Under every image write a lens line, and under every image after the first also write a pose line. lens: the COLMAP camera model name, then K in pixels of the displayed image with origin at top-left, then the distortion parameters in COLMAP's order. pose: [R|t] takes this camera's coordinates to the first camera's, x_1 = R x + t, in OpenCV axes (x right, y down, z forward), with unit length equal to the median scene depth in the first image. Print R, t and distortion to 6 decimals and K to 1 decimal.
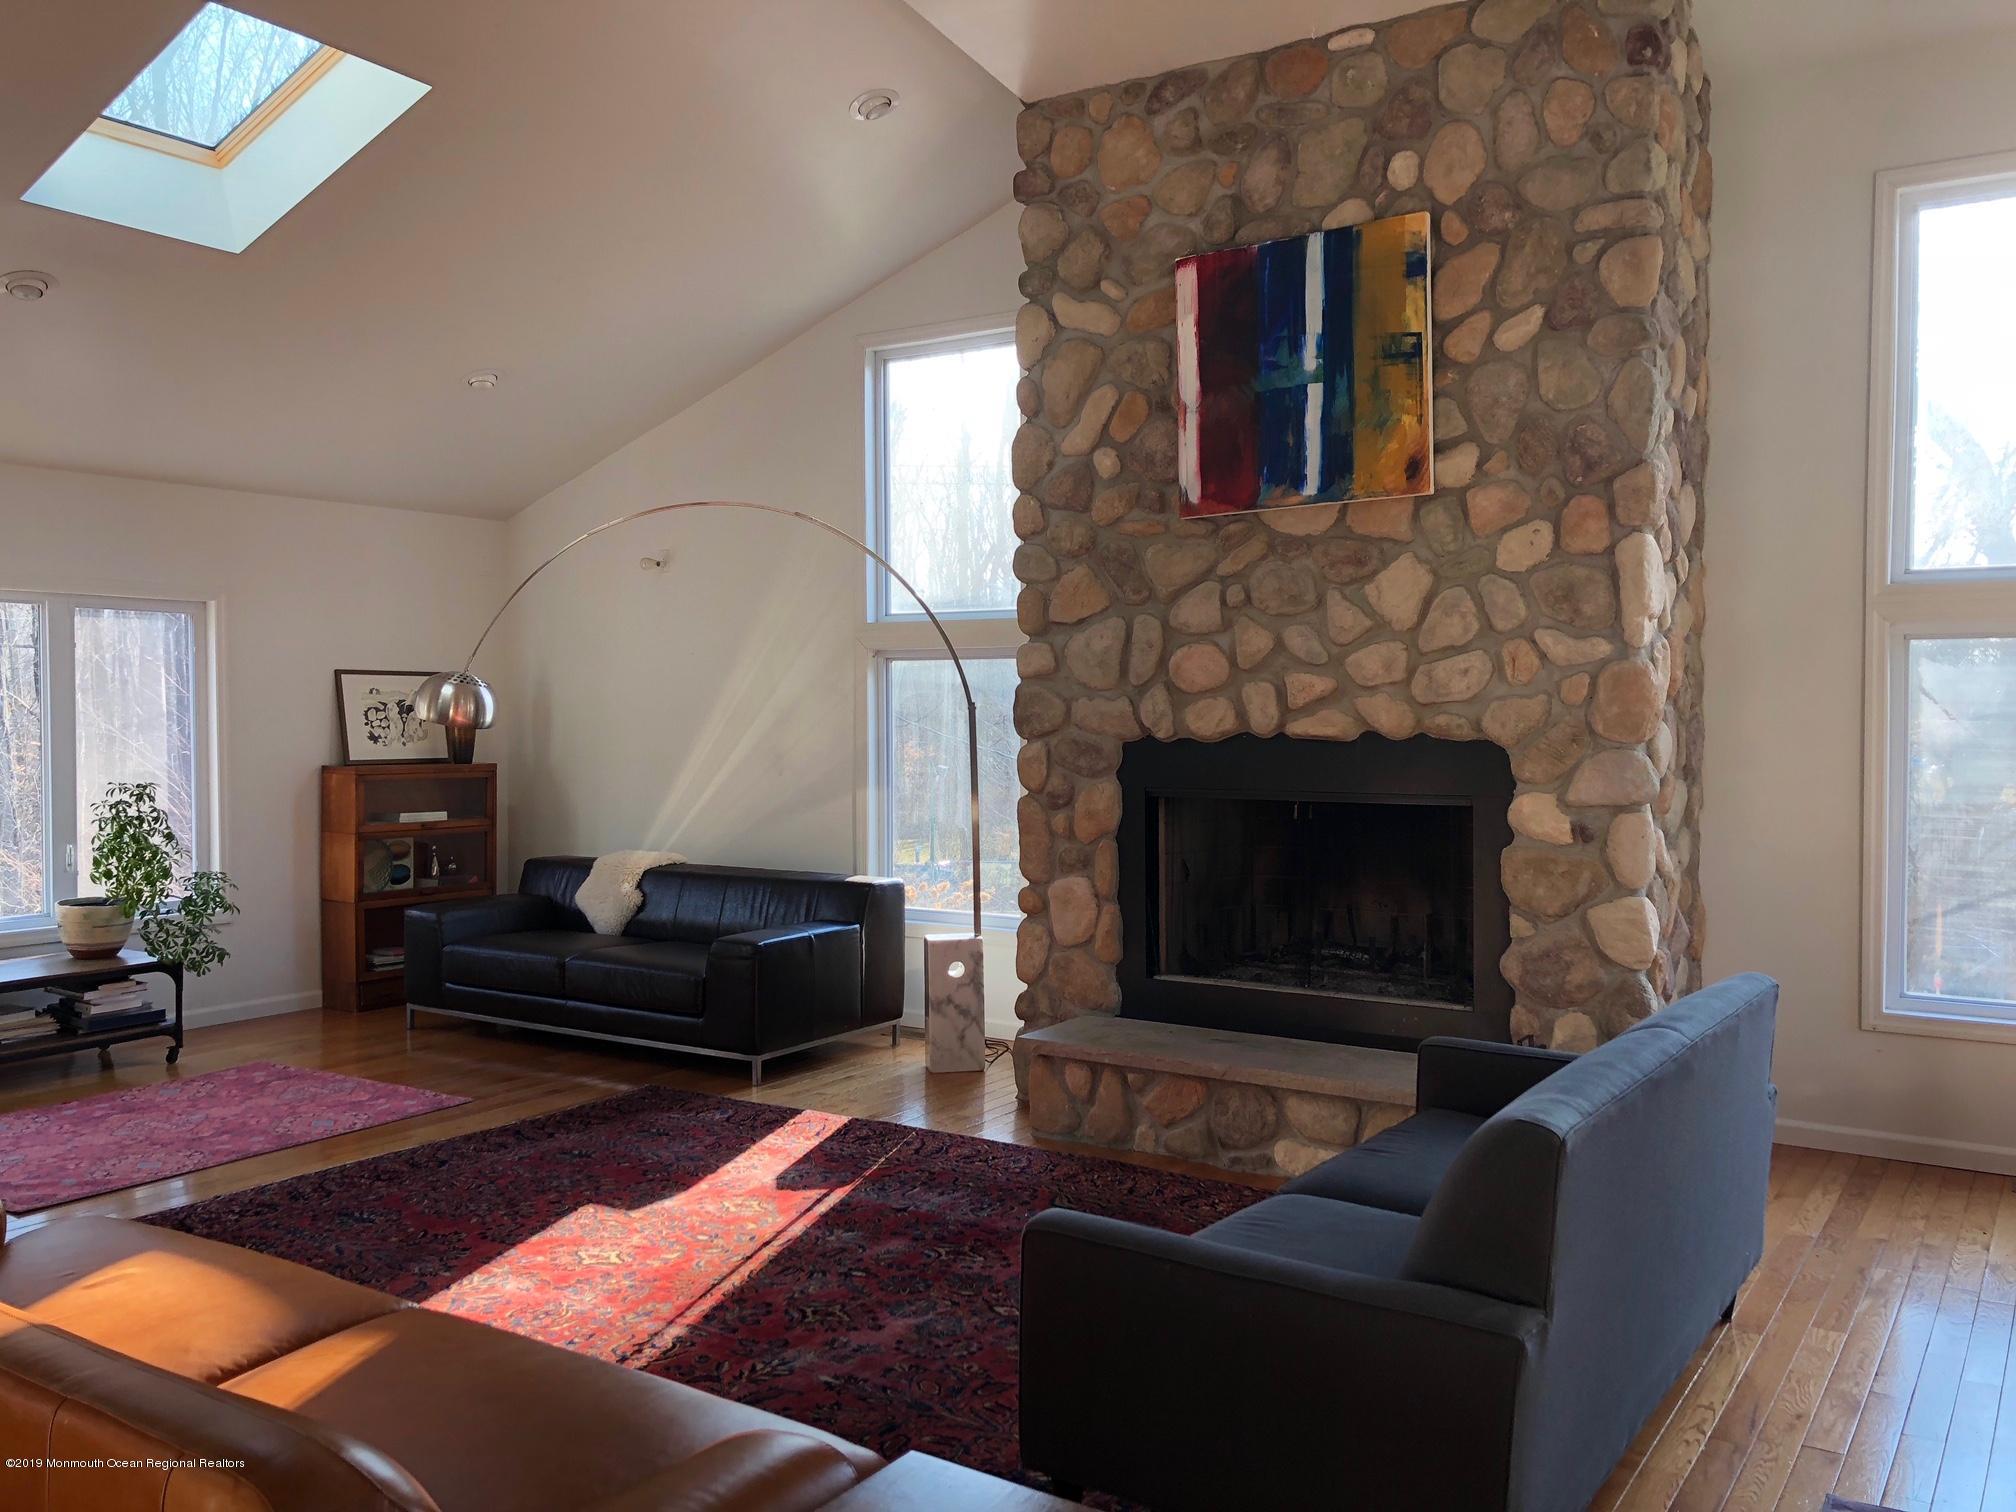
lens RADIAL K [[1659.1, 0, 1009.2], [0, 1659.1, 760.4], [0, 0, 1]] dist [0.036877, -0.008448]
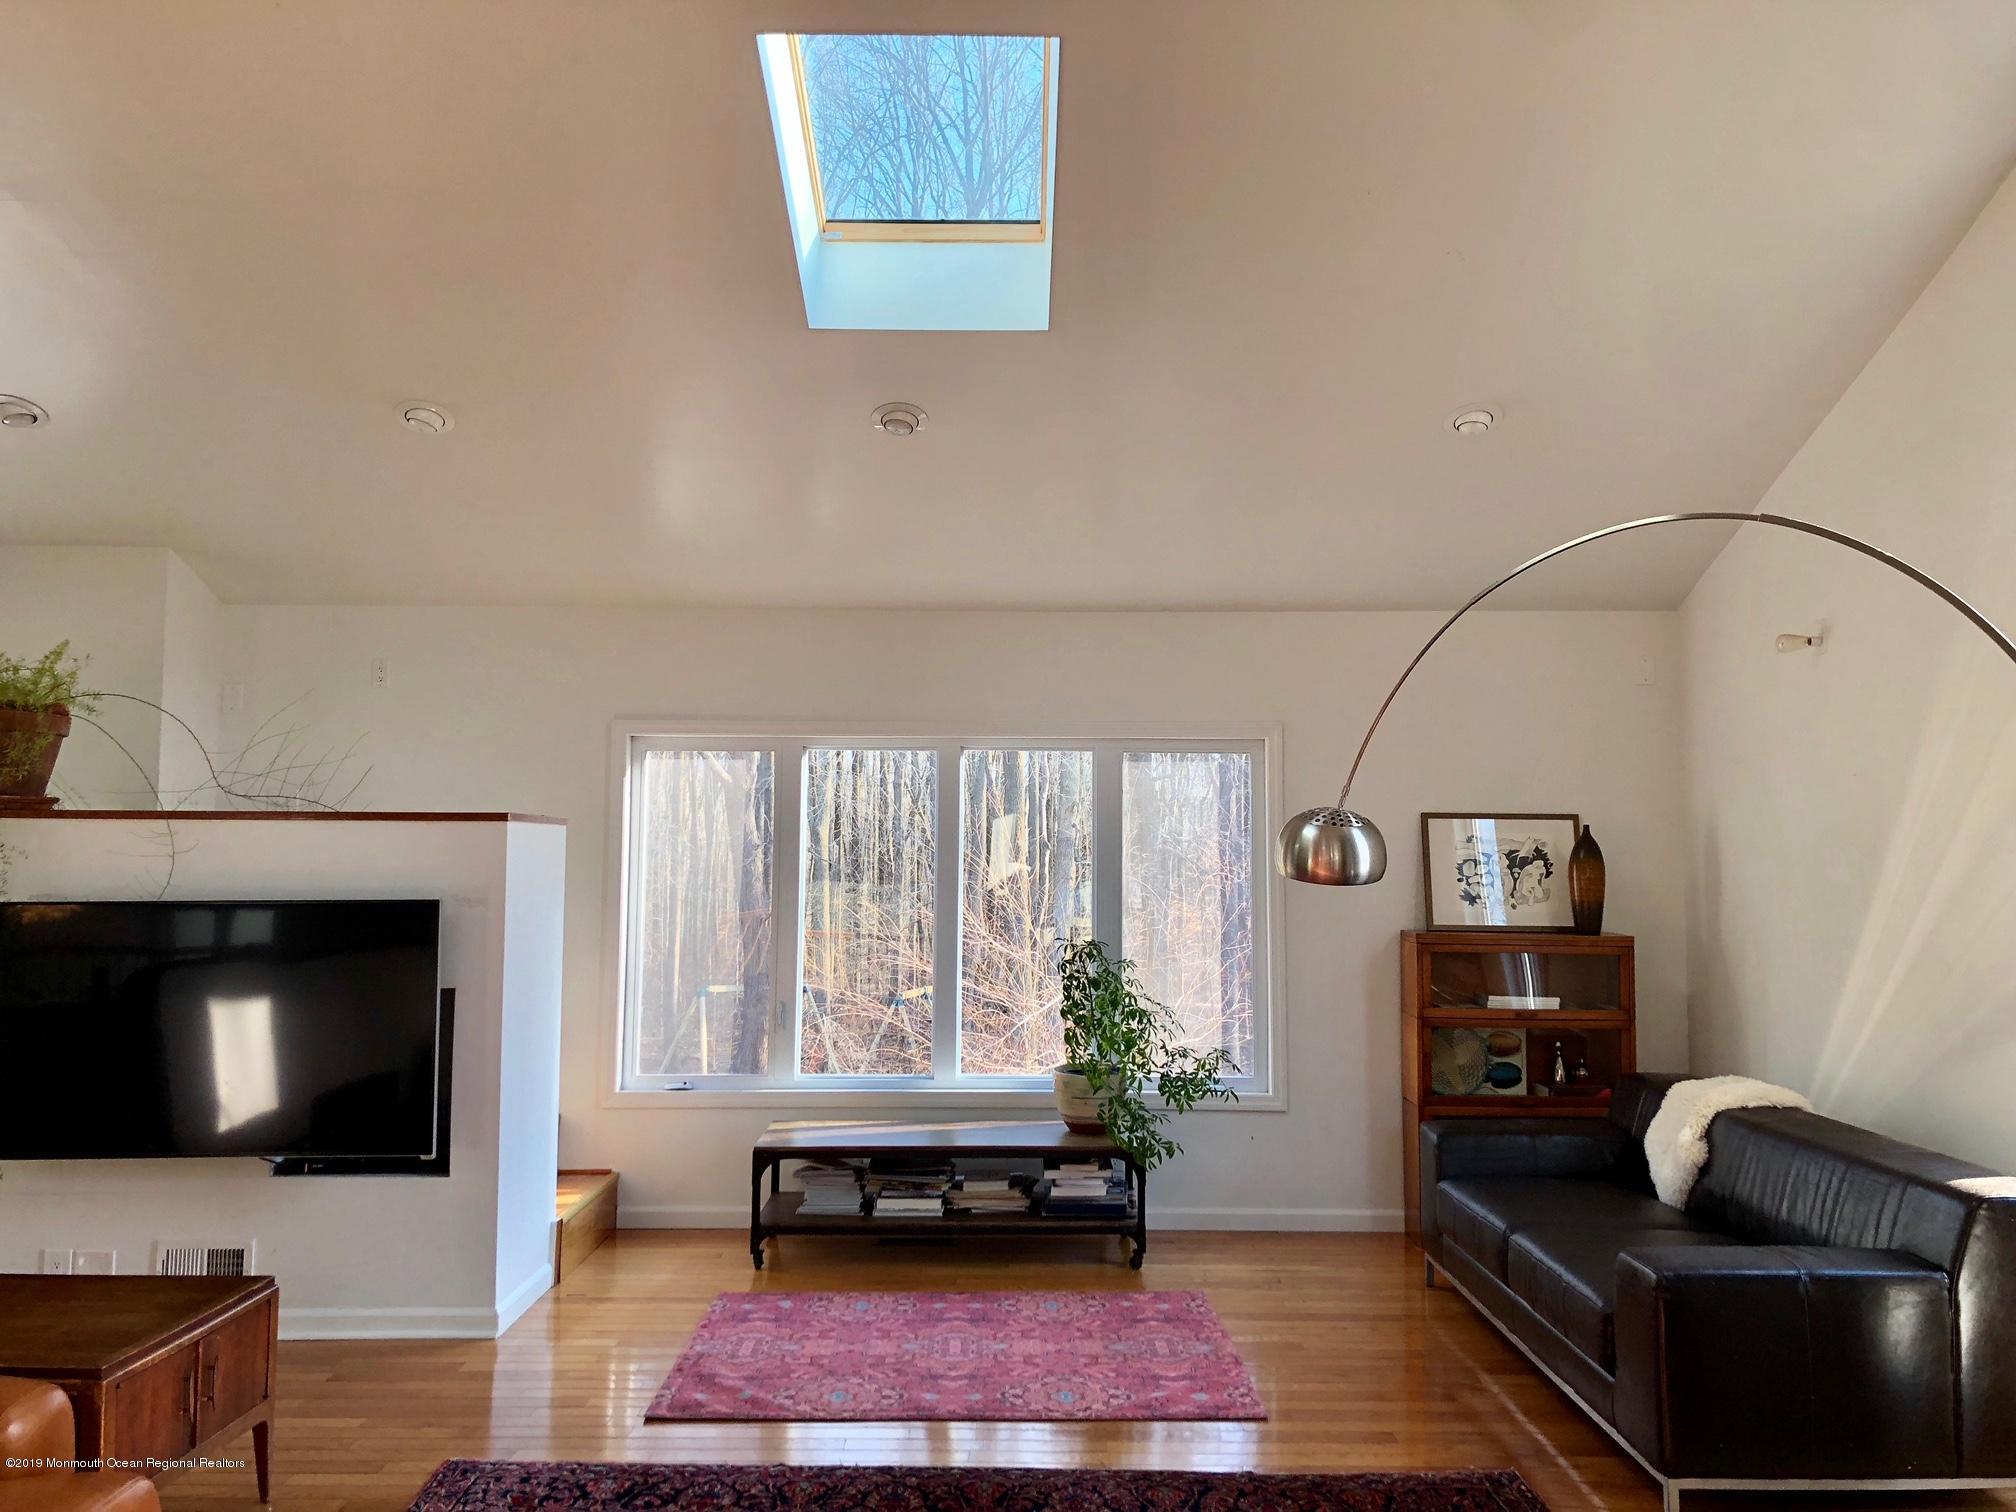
lens RADIAL K [[1659.1, 0, 1012.3], [0, 1659.1, 741.3], [0, 0, 1]] dist [0.036877, -0.008448]
pose [[0.556221, -0.060252, -0.828848, 0.174945], [-0.030341, 0.995231, -0.092709, -0.008225], [0.830481, 0.076715, 0.551740, 0.405235]]
